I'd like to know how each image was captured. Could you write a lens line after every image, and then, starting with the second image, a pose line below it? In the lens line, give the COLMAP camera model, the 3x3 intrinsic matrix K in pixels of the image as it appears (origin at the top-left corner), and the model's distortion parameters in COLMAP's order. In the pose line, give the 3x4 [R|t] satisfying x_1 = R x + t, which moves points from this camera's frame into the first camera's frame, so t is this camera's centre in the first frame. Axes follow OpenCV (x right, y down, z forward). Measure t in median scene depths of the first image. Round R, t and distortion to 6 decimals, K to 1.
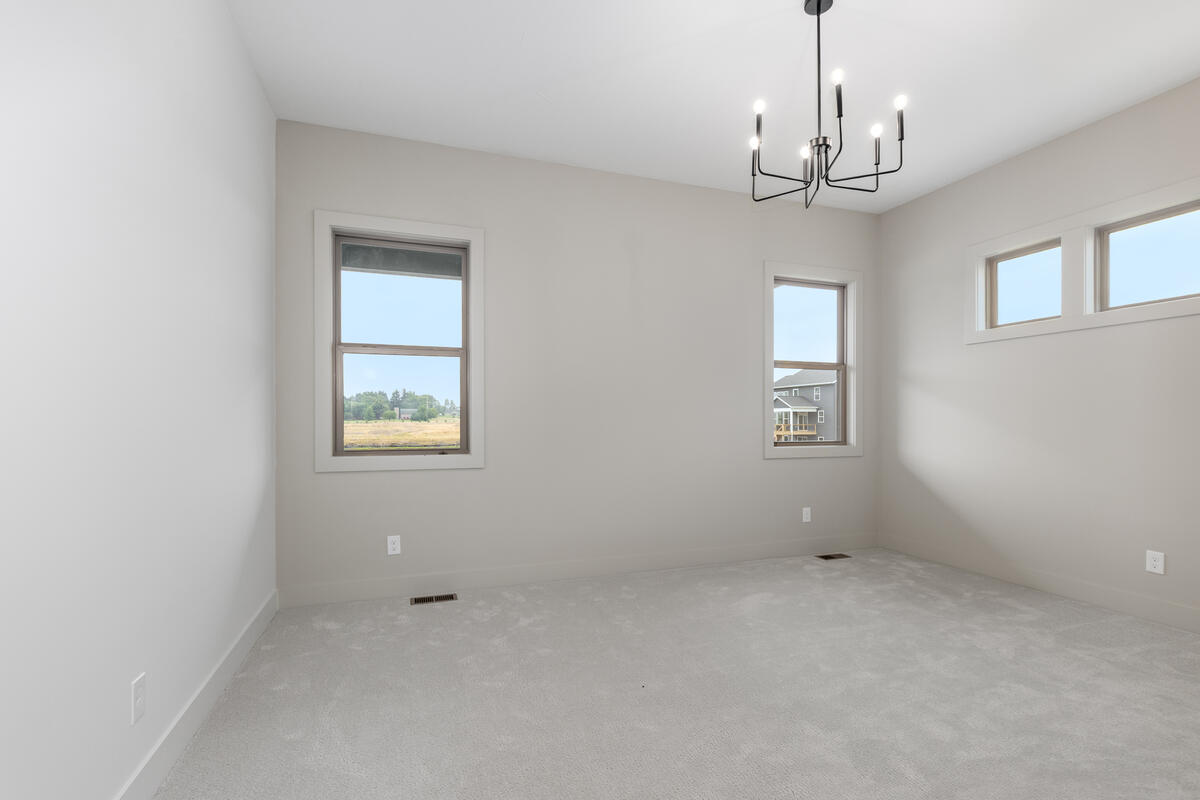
lens RADIAL K [[551.7, 0, 601.0], [0, 551.7, 406.0], [0, 0, 1]] dist [-0.000753, -0.000217]
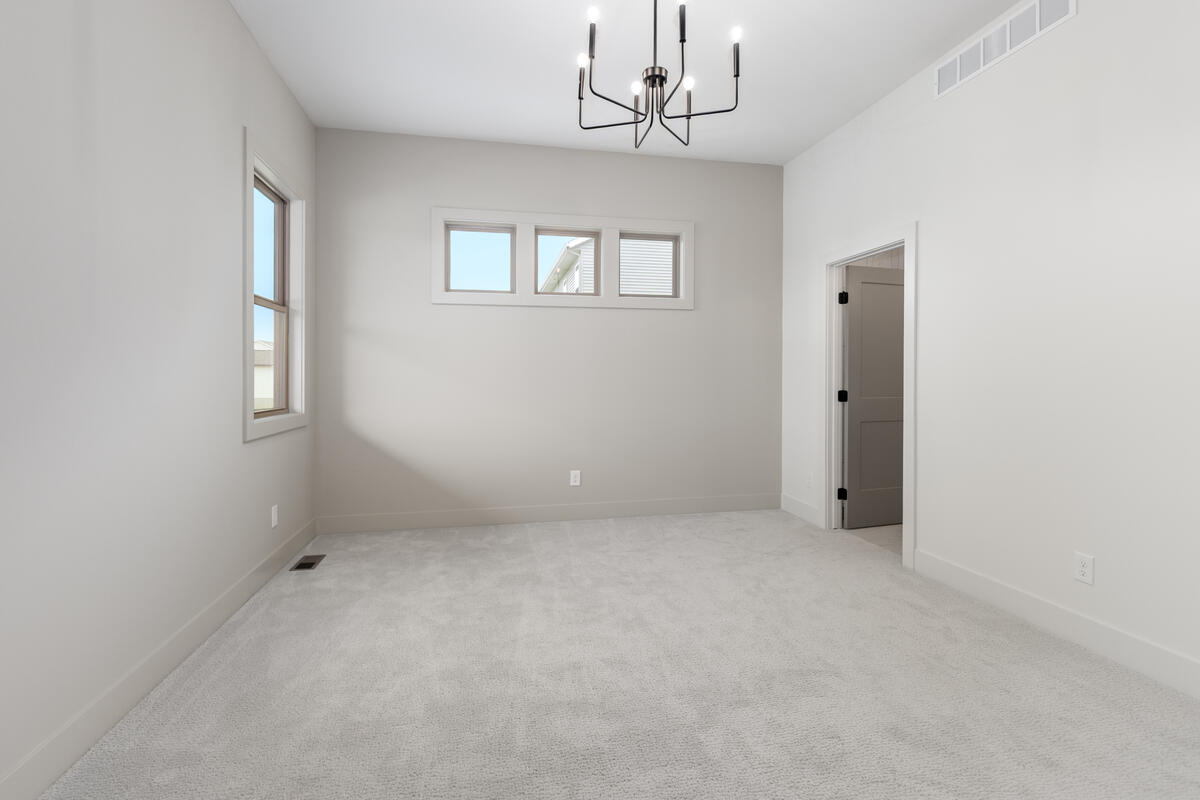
lens RADIAL K [[551.7, 0, 601.2], [0, 551.7, 387.3], [0, 0, 1]] dist [-0.000753, -0.000217]
pose [[0.129881, -0.016125, 0.991398, -0.293303], [-0.017081, 0.999683, 0.018497, 0.016928], [-0.991382, -0.019336, 0.129565, 0.570824]]
